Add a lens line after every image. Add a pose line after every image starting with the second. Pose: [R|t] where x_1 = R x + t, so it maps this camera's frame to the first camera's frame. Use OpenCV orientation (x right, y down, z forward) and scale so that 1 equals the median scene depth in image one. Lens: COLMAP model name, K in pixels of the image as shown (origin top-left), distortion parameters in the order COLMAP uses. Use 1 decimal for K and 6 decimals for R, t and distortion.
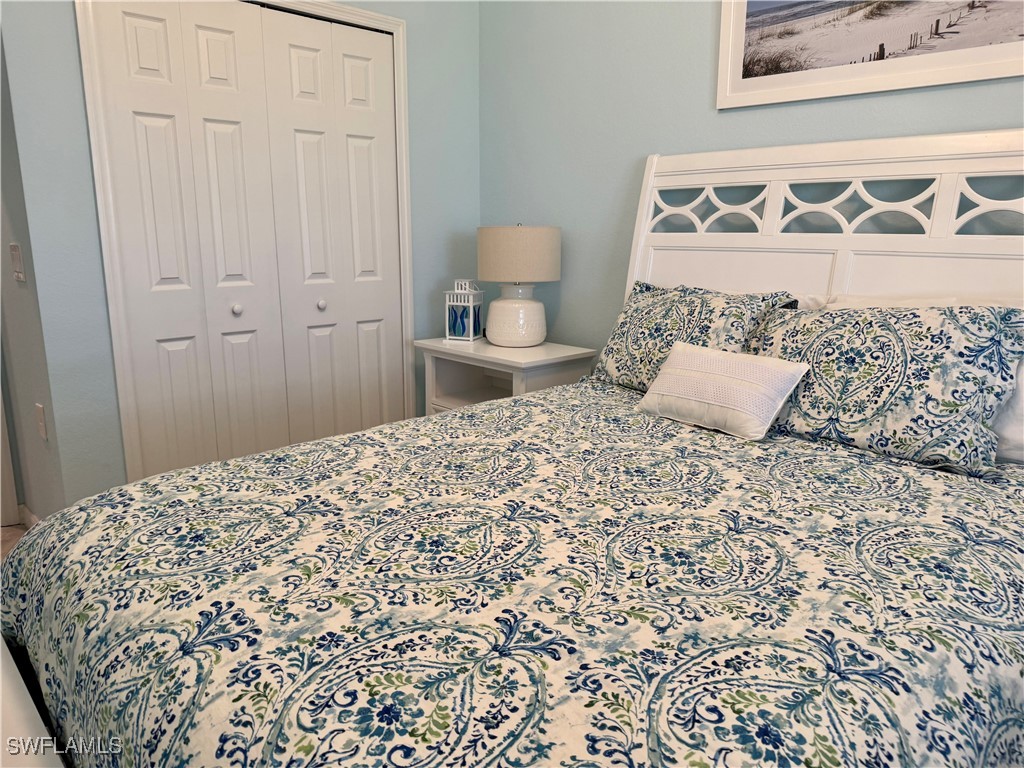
lens RADIAL K [[743.4, 0, 533.0], [0, 743.4, 378.8], [0, 0, 1]] dist [0.091305, -0.147060]
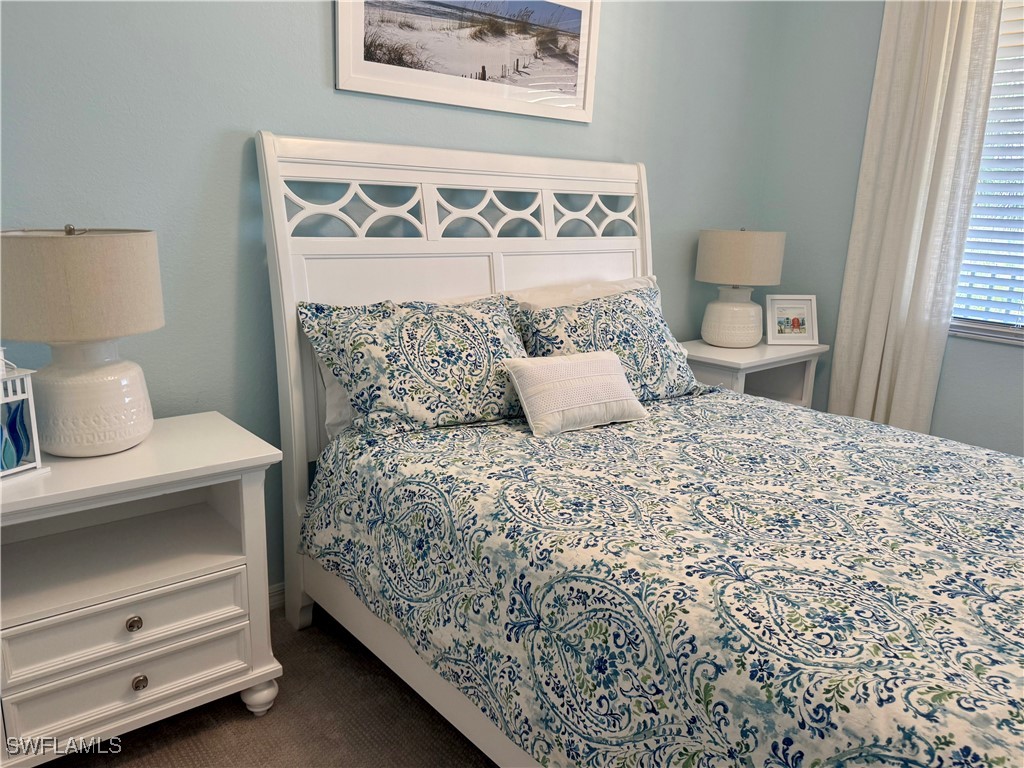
lens RADIAL K [[743.4, 0, 533.0], [0, 743.4, 378.8], [0, 0, 1]] dist [0.091305, -0.147060]
pose [[0.090365, -0.231230, 0.968693, -0.697478], [0.166131, 0.962544, 0.214265, -0.213218], [-0.981955, 0.141568, 0.125394, 0.814118]]
